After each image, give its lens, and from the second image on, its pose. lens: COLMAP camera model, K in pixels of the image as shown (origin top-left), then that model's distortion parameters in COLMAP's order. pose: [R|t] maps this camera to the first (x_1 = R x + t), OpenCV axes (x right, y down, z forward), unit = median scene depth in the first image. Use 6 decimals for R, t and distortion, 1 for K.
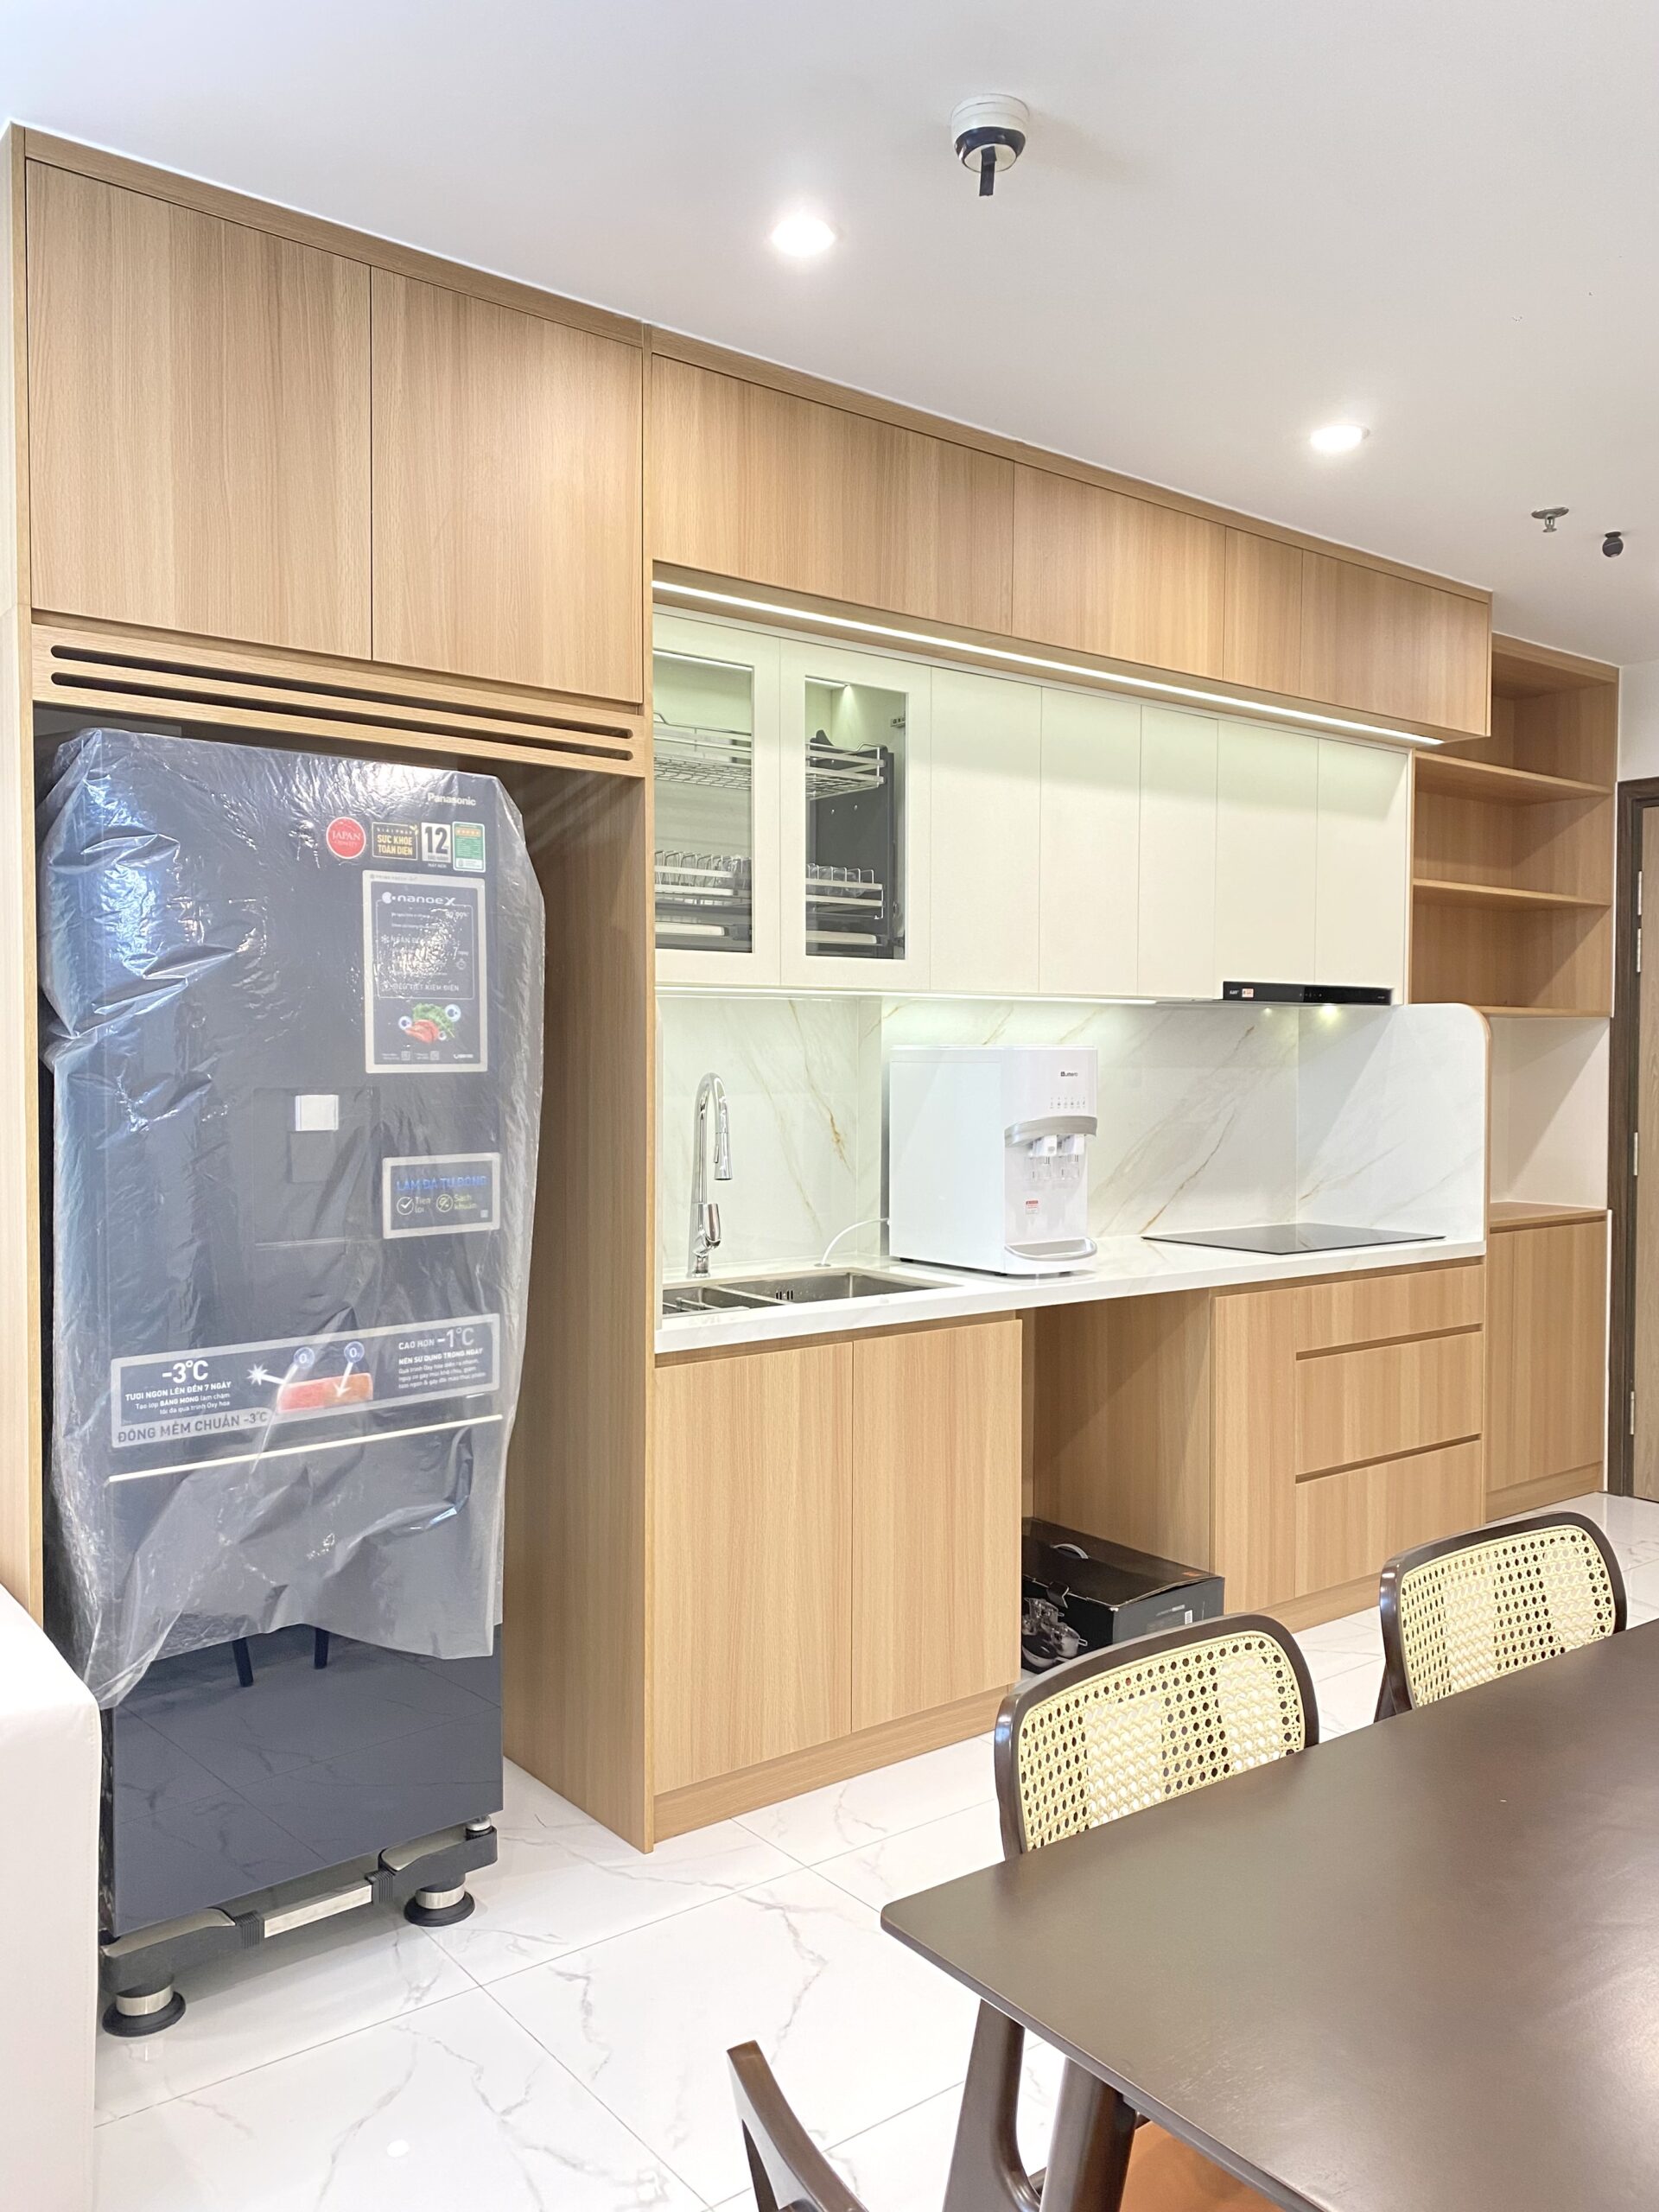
lens RADIAL K [[1719.4, 0, 840.2], [0, 1719.4, 1096.5], [0, 0, 1]] dist [0.026473, -0.022581]
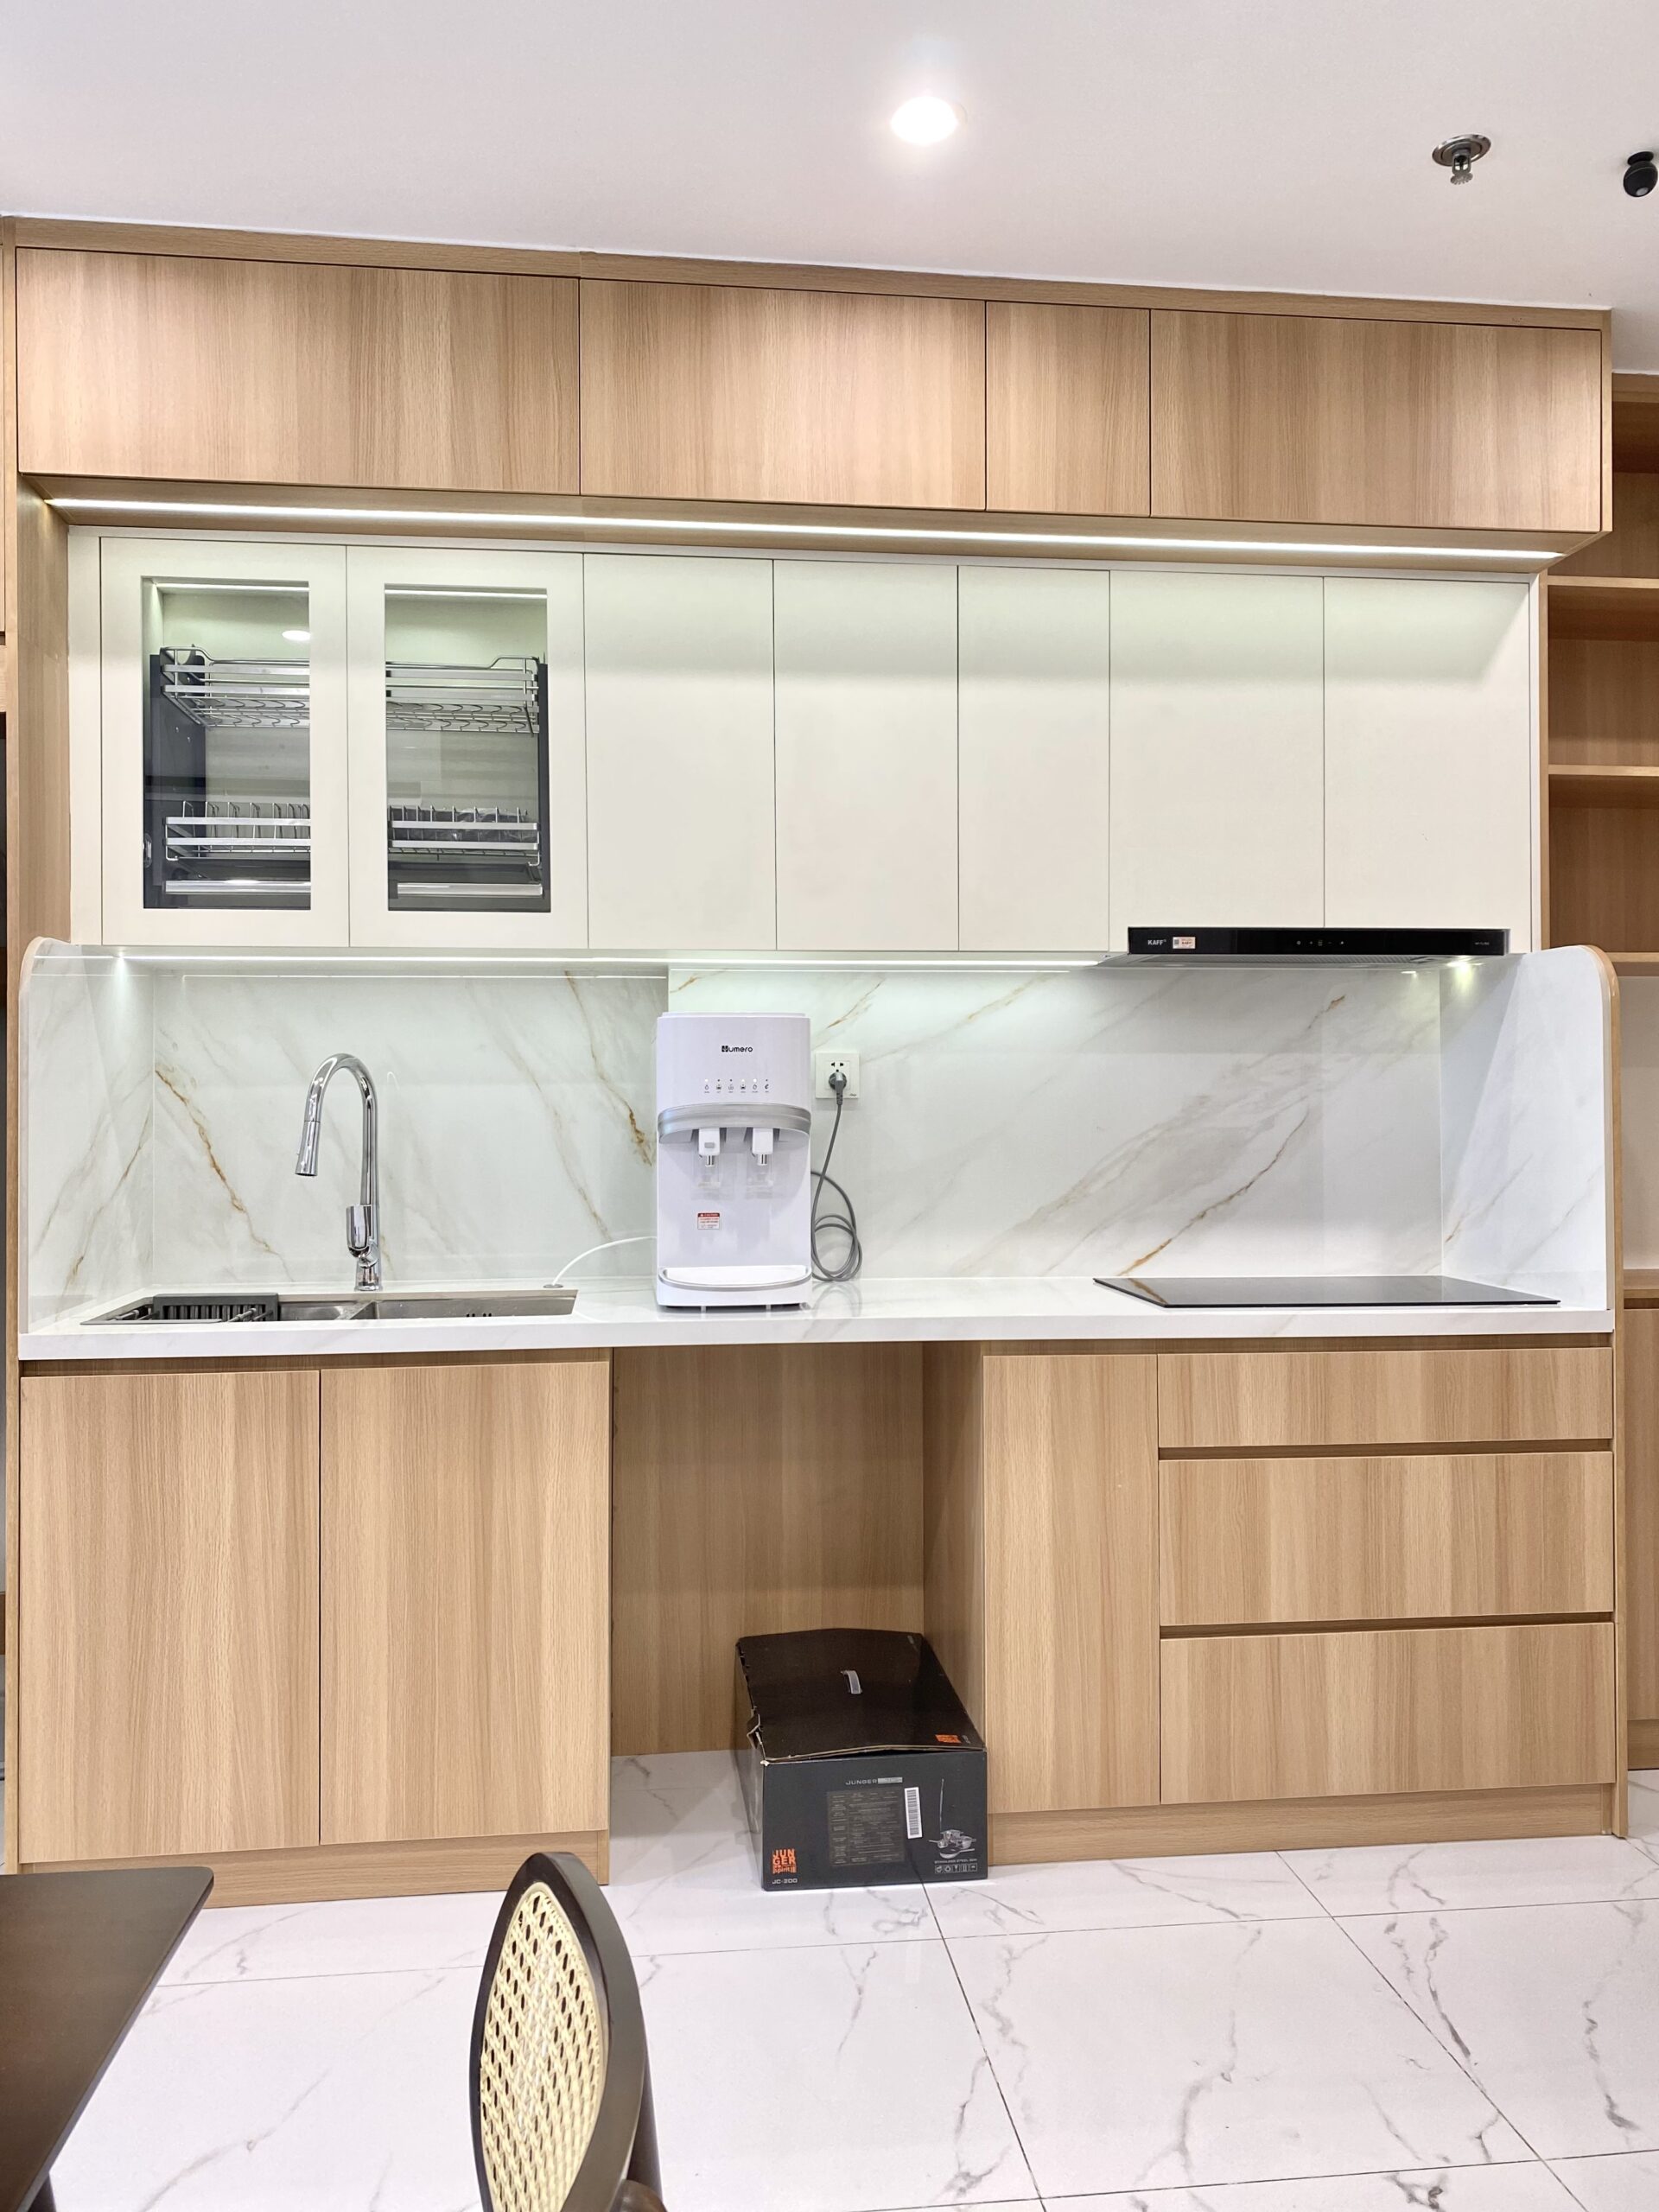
lens RADIAL K [[1719.4, 0, 839.8], [0, 1719.4, 1093.4], [0, 0, 1]] dist [0.026473, -0.022581]
pose [[0.851475, -0.008390, -0.524328, 0.666680], [-0.006314, 0.999635, -0.026250, 0.030848], [0.524357, 0.025662, 0.851112, 0.427012]]
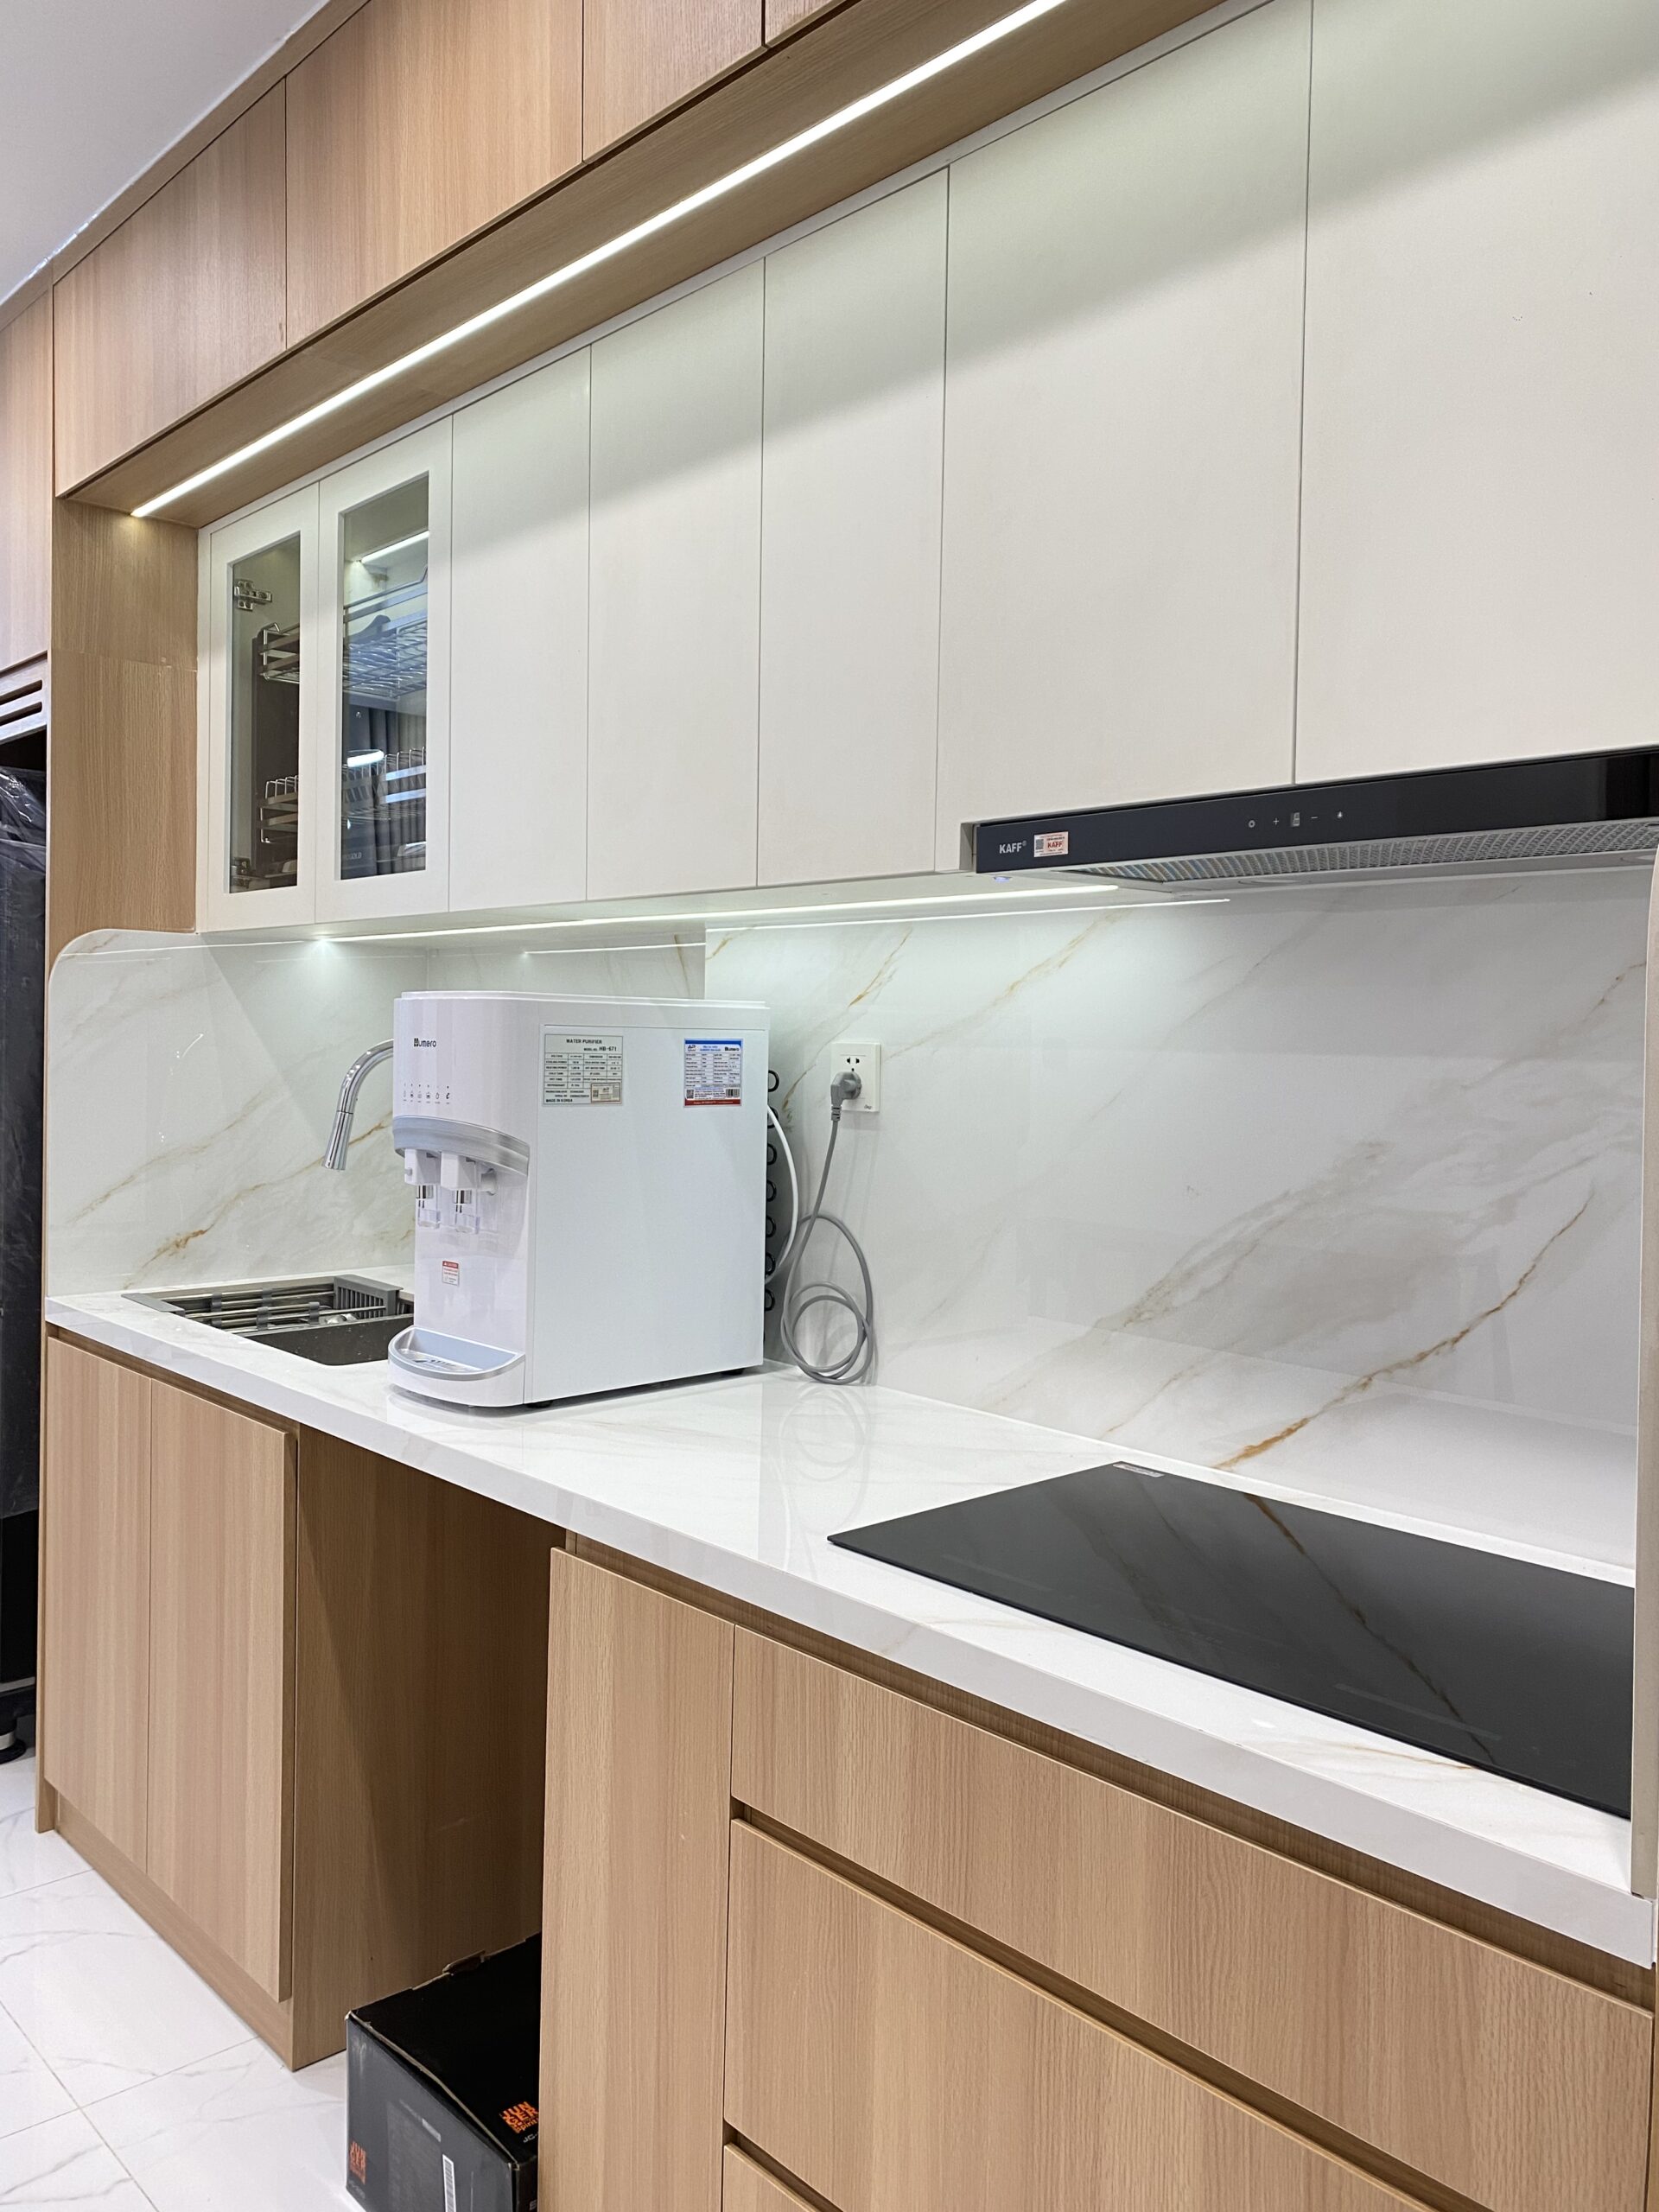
lens RADIAL K [[1719.4, 0, 815.6], [0, 1719.4, 1090.2], [0, 0, 1]] dist [0.026473, -0.022581]
pose [[0.066068, 0.029600, -0.997376, 0.815051], [-0.040209, 0.998827, 0.026979, -0.021159], [0.997005, 0.038321, 0.067181, 1.260547]]
